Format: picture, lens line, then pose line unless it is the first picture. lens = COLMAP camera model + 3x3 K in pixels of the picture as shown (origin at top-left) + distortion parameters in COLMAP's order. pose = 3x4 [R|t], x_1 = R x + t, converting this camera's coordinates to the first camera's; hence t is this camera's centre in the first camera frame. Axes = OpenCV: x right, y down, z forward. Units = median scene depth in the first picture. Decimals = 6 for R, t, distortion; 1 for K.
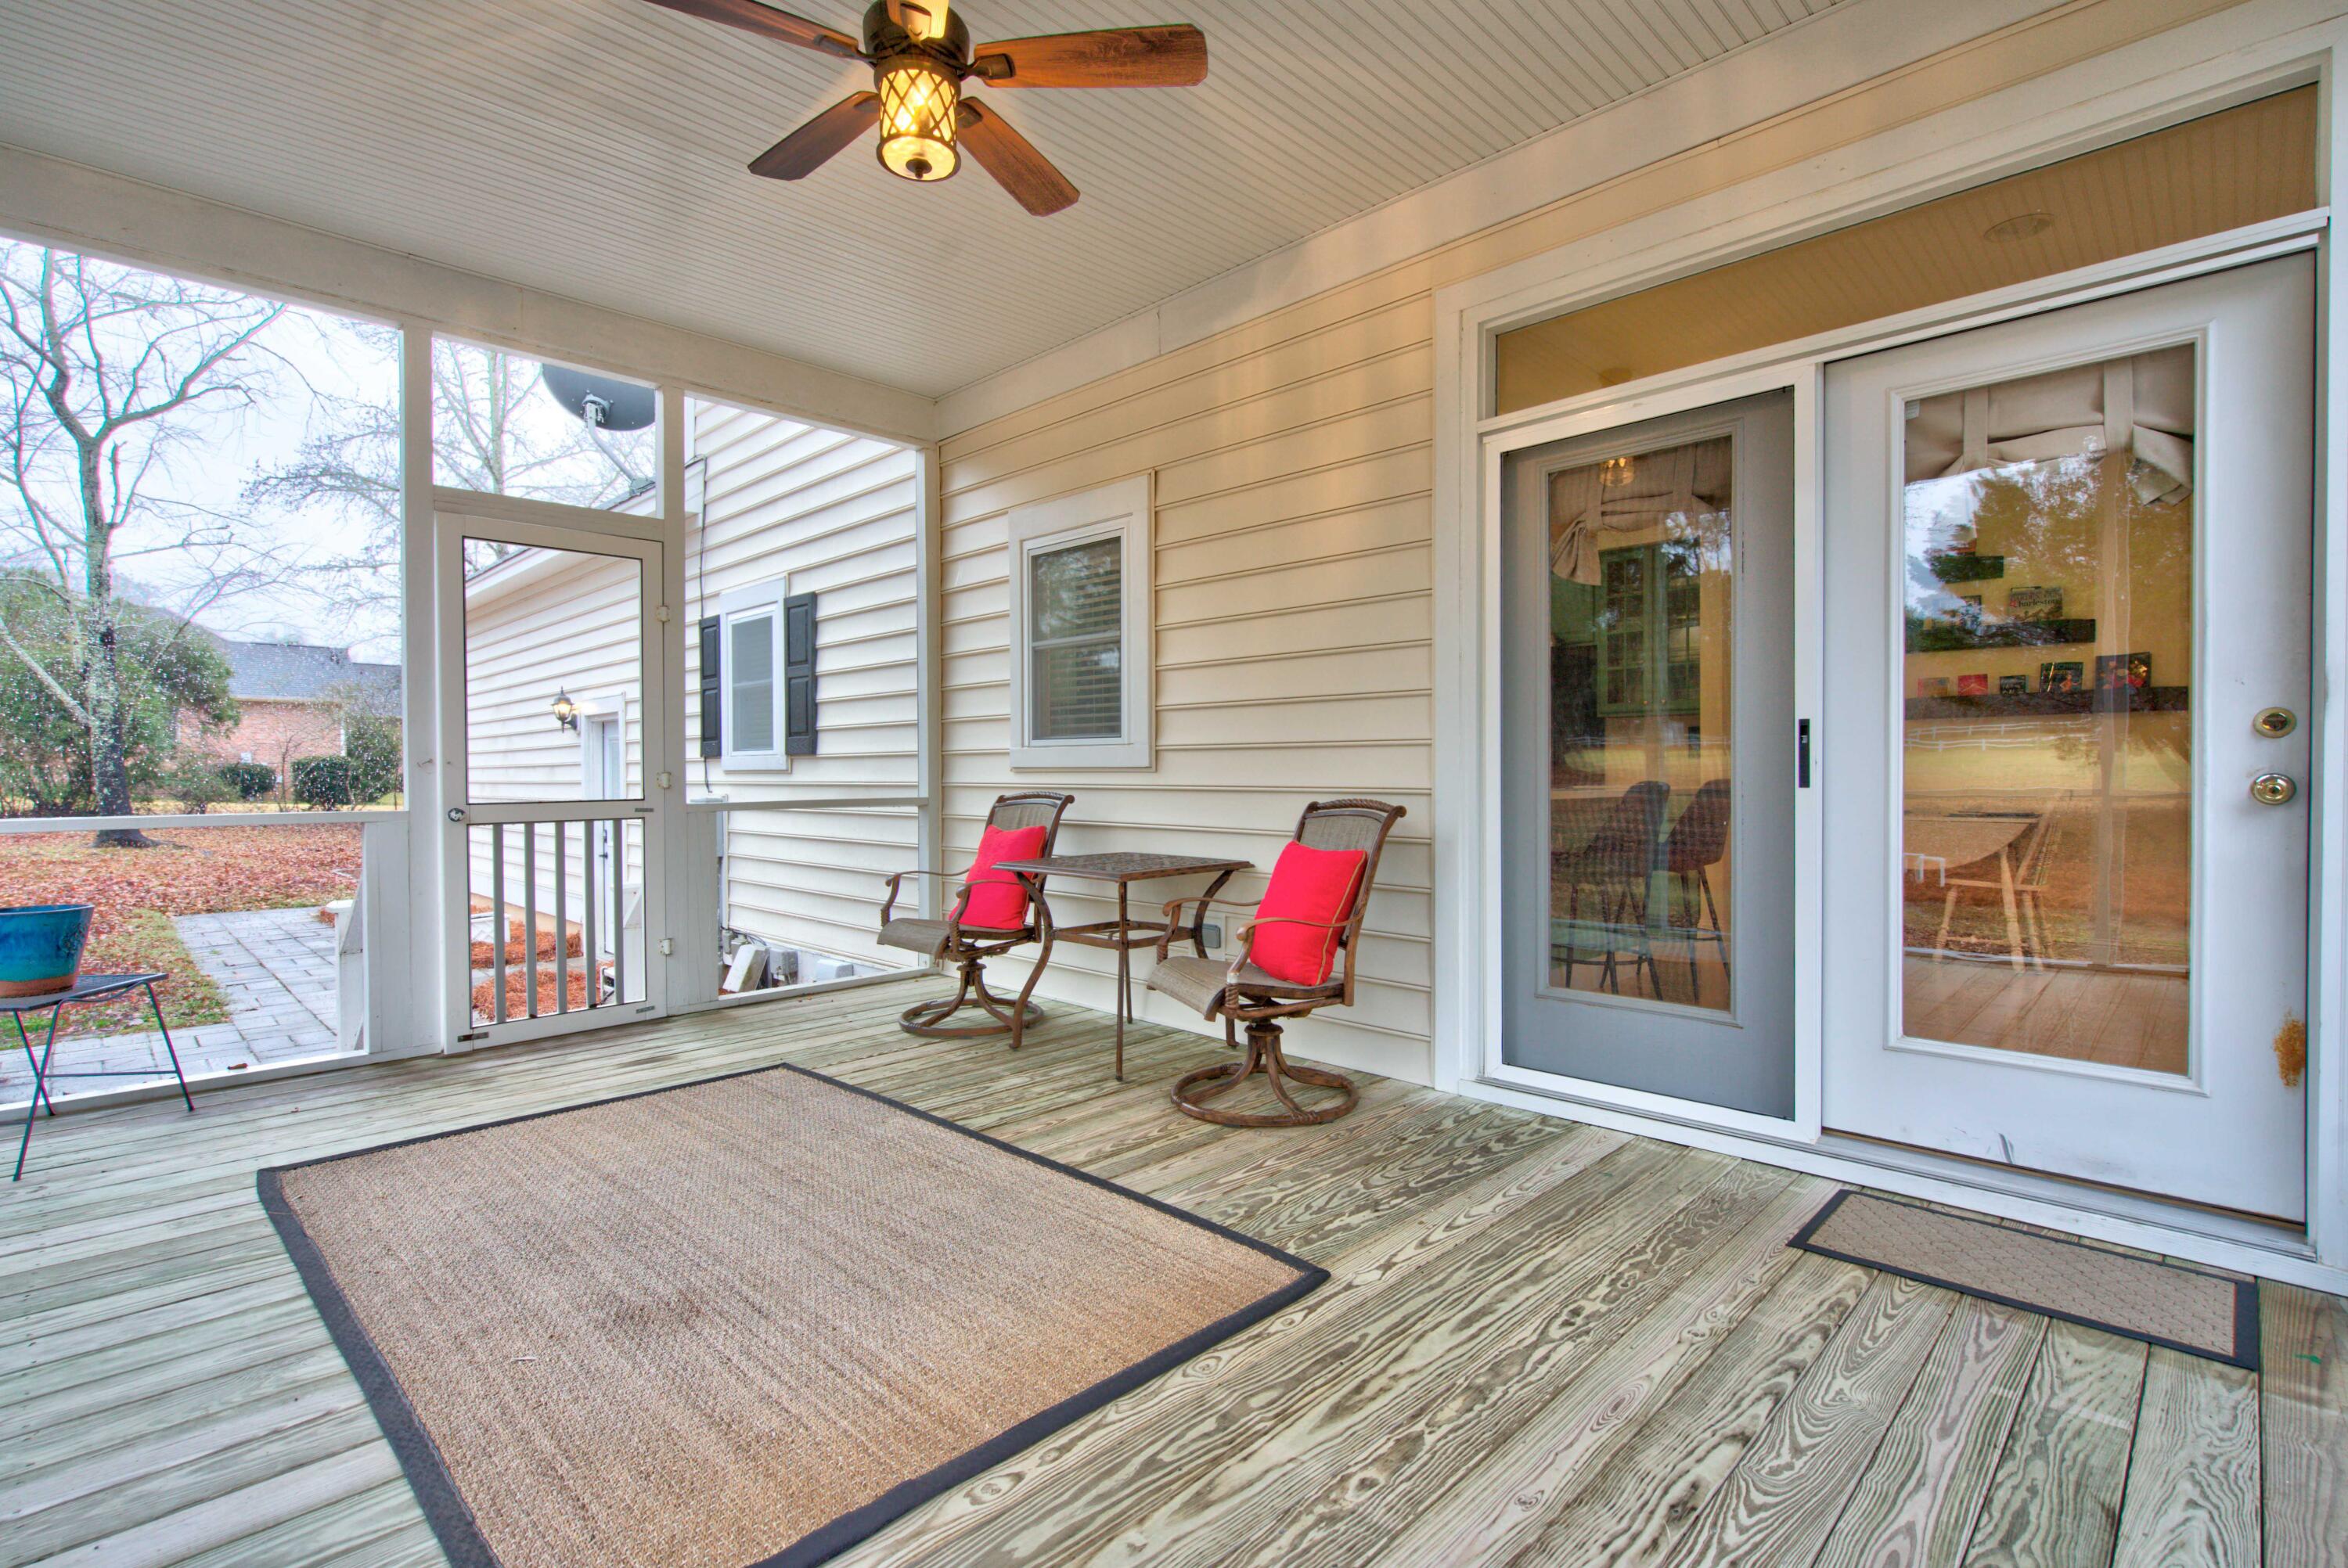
lens RADIAL K [[1103.2, 0, 1187.1], [0, 1103.2, 784.6], [0, 0, 1]] dist [0.006880, -0.002120]
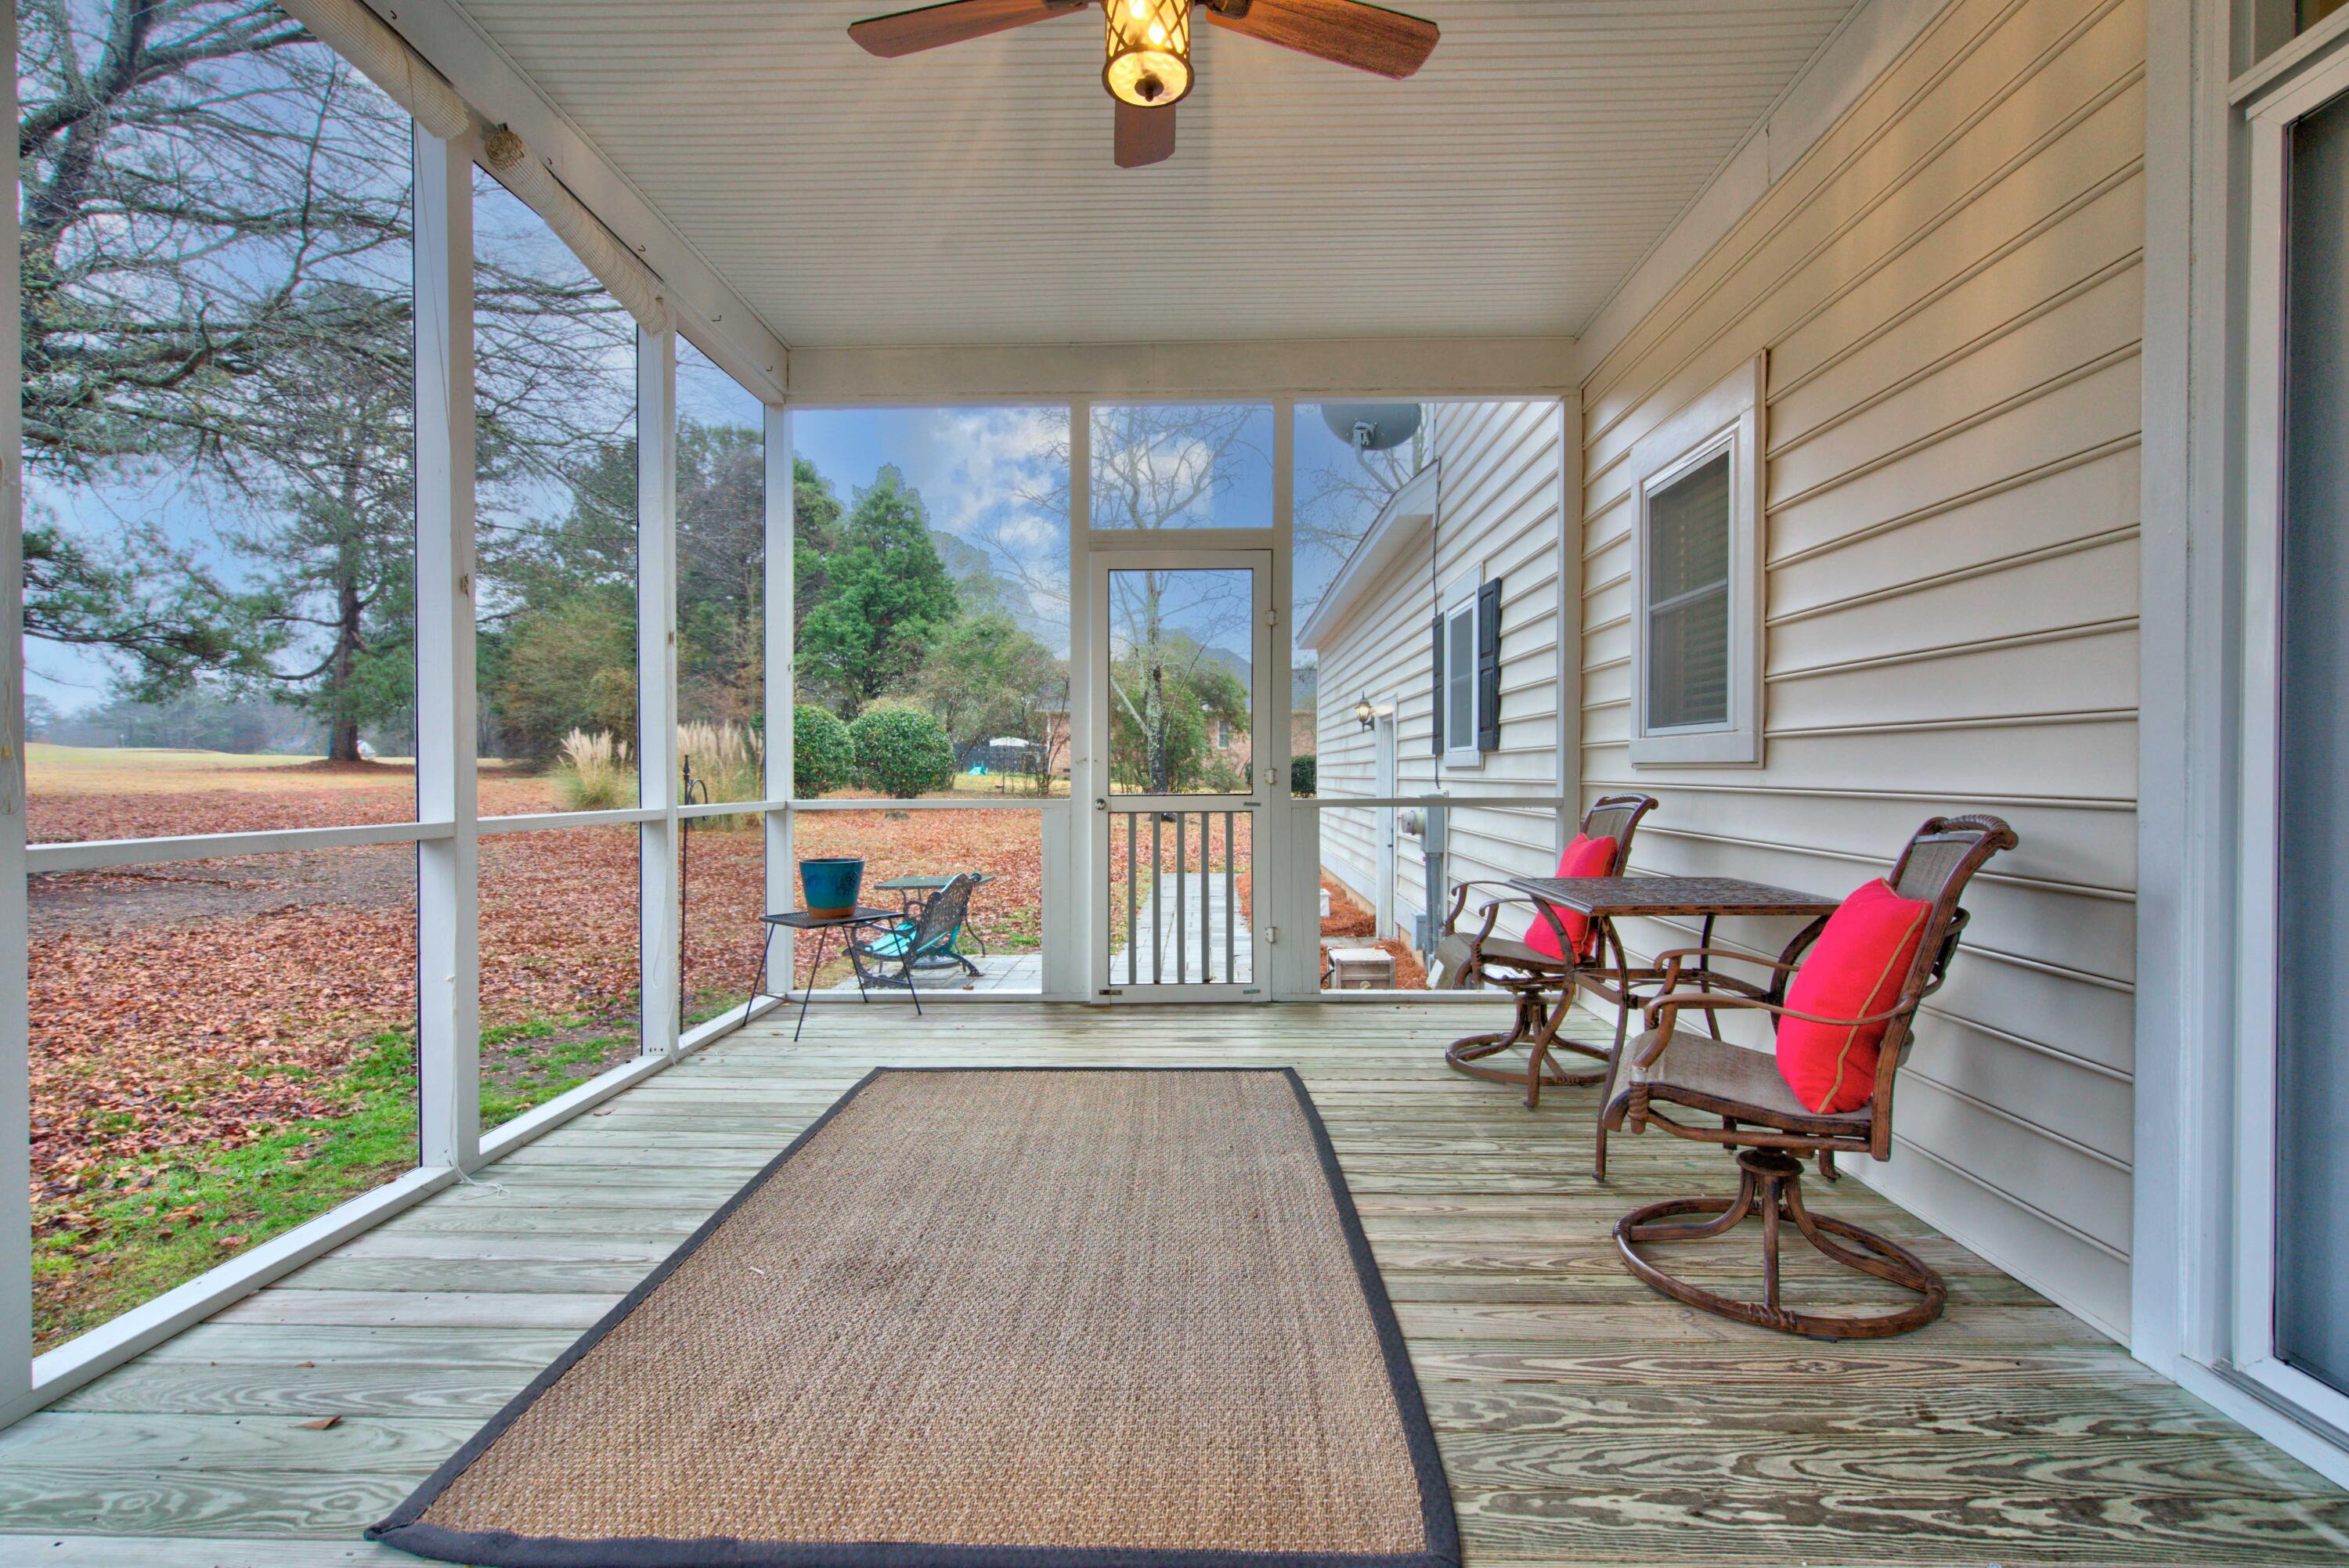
lens RADIAL K [[1103.7, 0, 1179.4], [0, 1103.7, 780.0], [0, 0, 1]] dist [0.006880, -0.002120]
pose [[0.684689, 0.009439, -0.728775, 0.286029], [-0.010585, 0.999939, 0.003006, -0.002776], [0.728759, 0.005656, 0.684747, 0.275054]]
